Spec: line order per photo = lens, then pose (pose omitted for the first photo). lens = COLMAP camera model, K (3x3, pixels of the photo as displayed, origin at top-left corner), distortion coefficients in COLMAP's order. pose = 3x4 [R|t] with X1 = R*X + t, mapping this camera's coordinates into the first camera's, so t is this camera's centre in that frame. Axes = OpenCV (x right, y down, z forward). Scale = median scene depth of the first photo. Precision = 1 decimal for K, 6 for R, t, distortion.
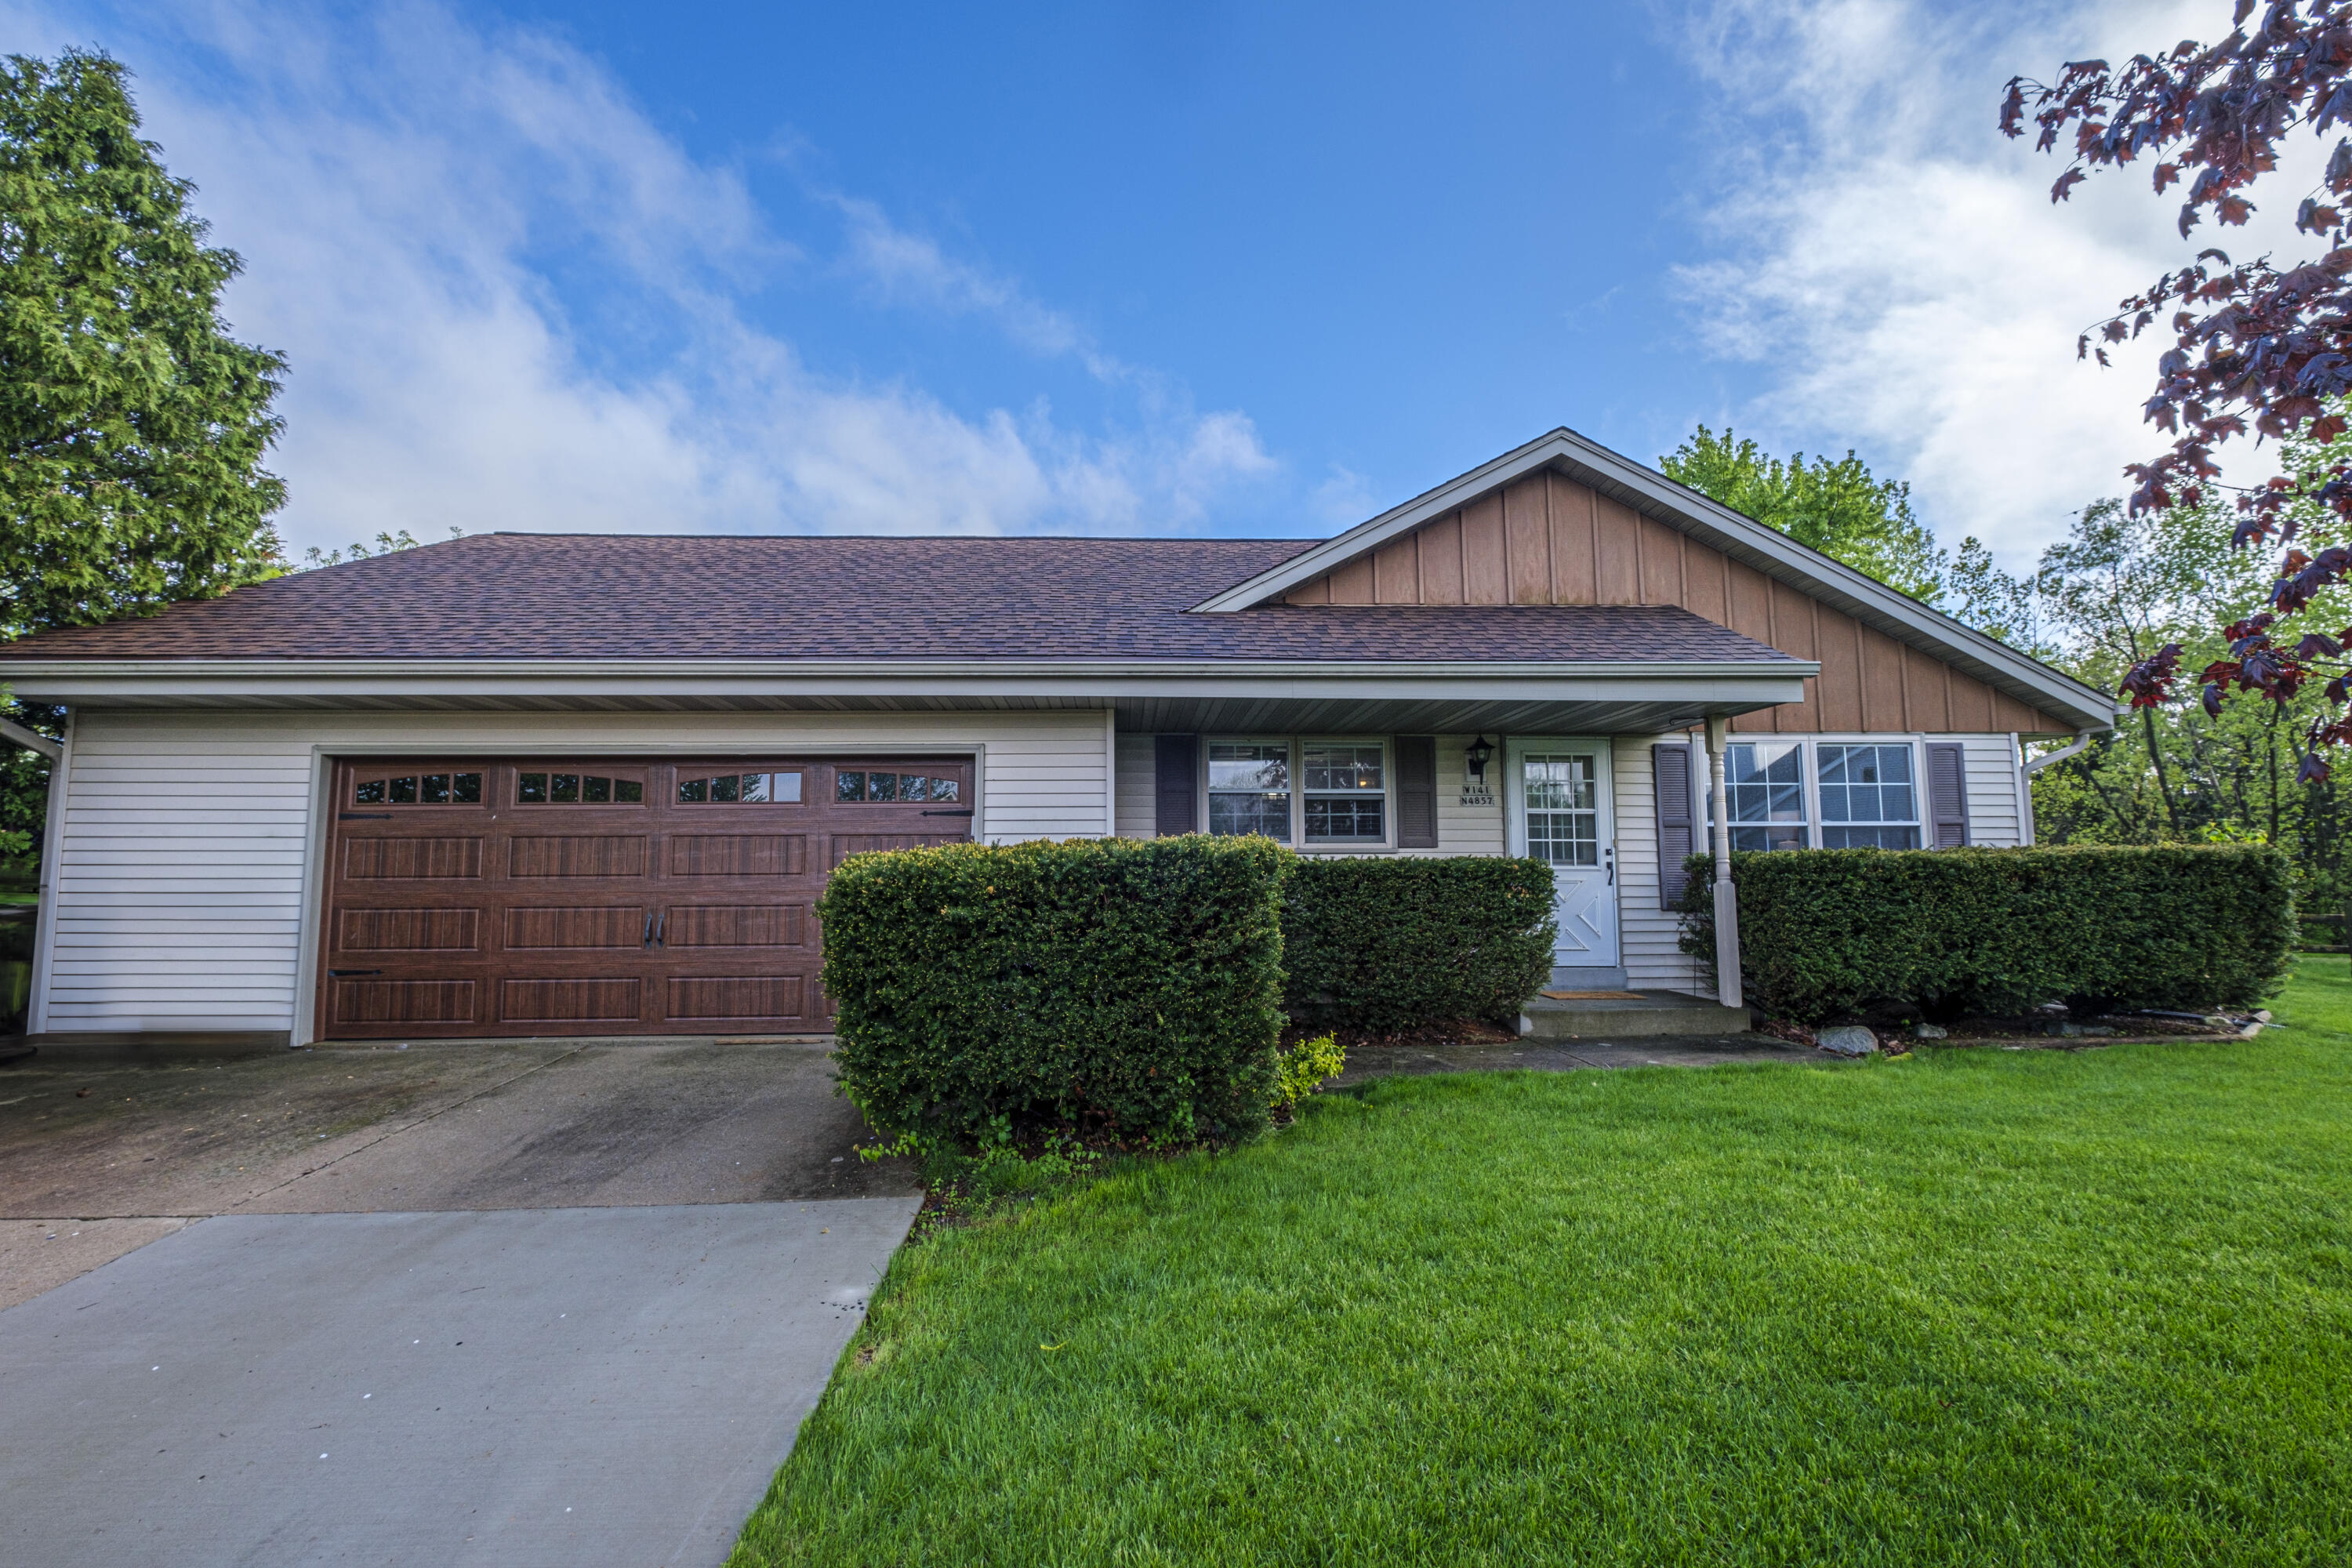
lens RADIAL K [[1006.0, 0, 1156.7], [0, 1006.0, 790.8], [0, 0, 1]] dist [-0.000191, -0.000238]
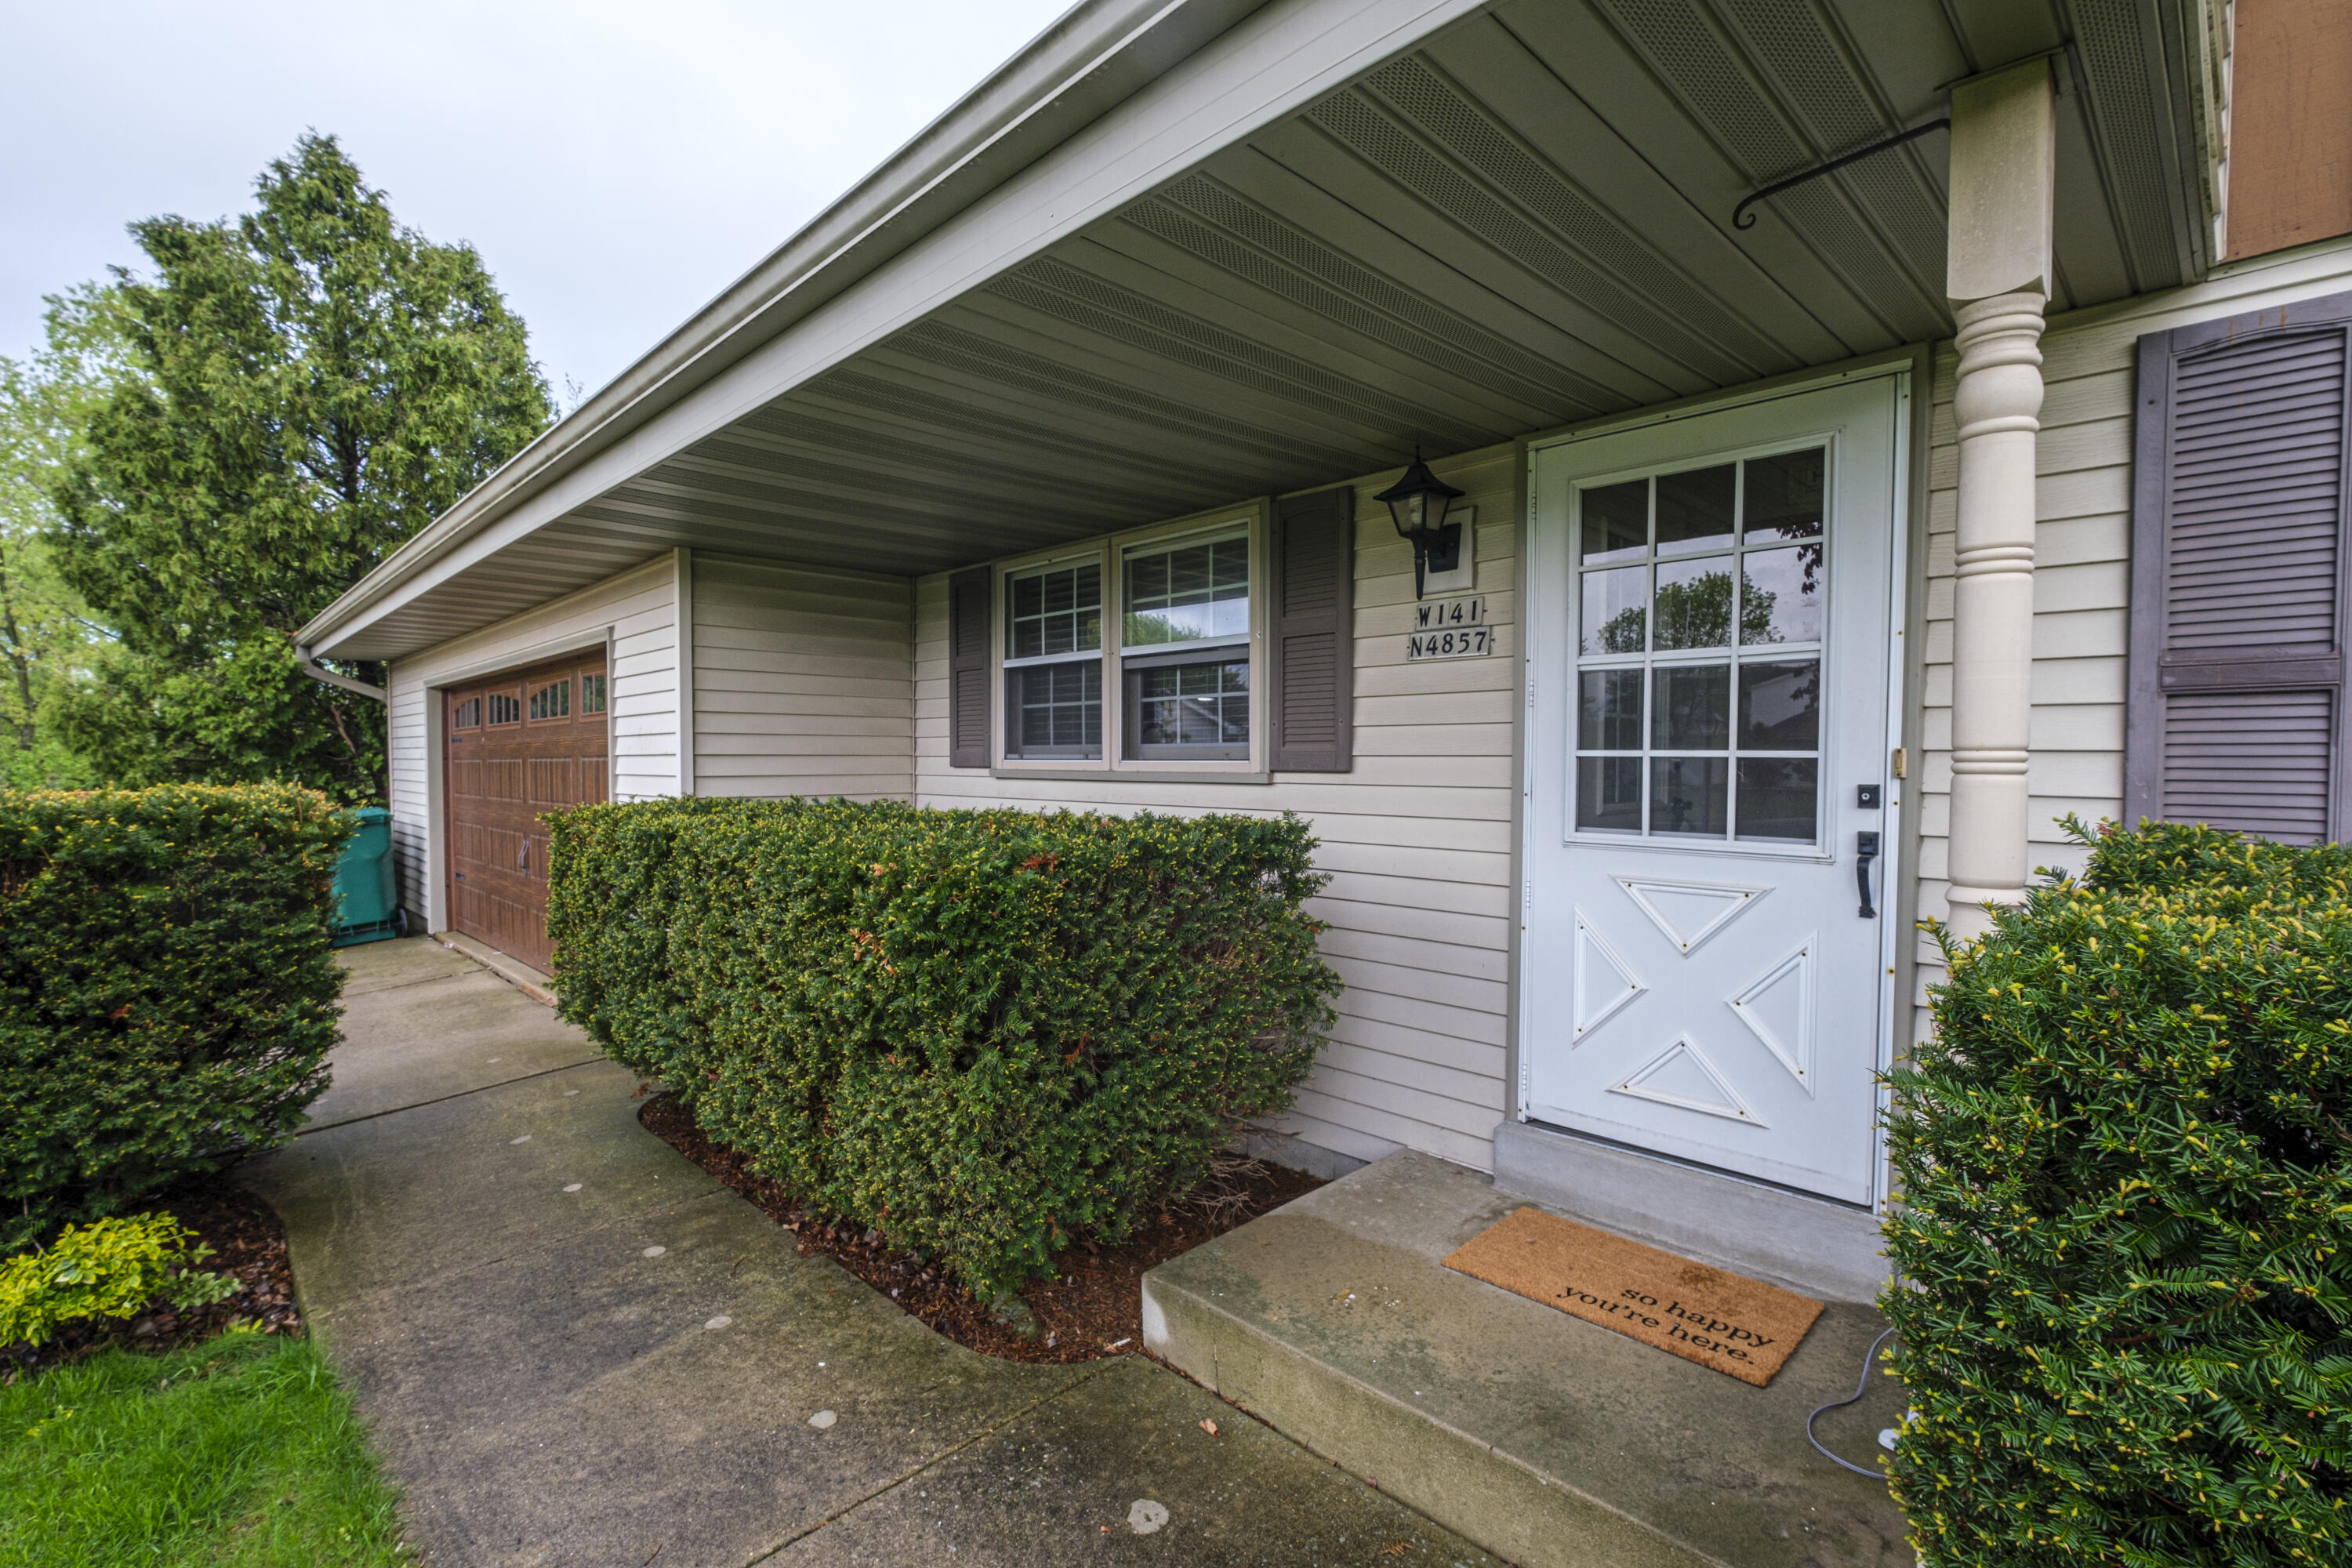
lens RADIAL K [[1036.3, 0, 1165.0], [0, 1036.3, 784.8], [0, 0, 1]] dist [-0.002147, -0.000287]
pose [[0.677733, 0.021884, -0.734982, 0.614030], [0.067253, 0.993523, 0.091597, 0.022335], [0.732226, -0.111508, 0.671871, 0.789739]]
